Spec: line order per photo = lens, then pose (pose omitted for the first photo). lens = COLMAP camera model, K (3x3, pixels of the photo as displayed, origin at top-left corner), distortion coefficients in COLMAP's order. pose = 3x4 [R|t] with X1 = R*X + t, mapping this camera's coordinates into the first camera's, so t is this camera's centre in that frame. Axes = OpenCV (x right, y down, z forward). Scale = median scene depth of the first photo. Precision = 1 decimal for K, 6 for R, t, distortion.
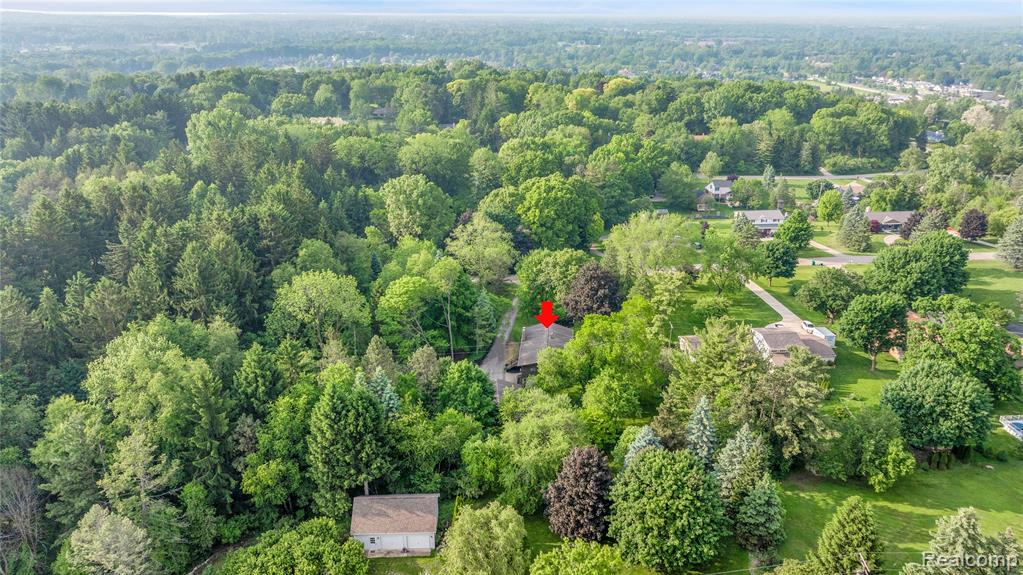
lens RADIAL K [[721.5, 0, 511.5], [0, 721.5, 287.5], [0, 0, 1]] dist [-0.034840, 0.030778]
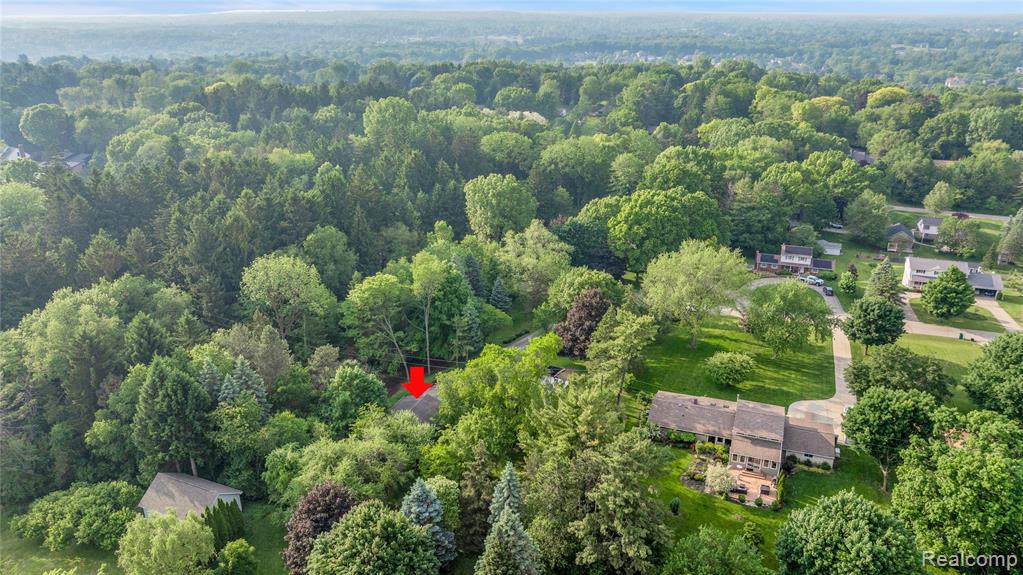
lens RADIAL K [[721.5, 0, 511.5], [0, 721.5, 287.5], [0, 0, 1]] dist [-0.034840, 0.030778]
pose [[0.904977, 0.152729, -0.397102, 0.171230], [-0.151400, 0.987856, 0.034905, -0.024086], [0.397611, 0.028533, 0.917111, 0.066393]]
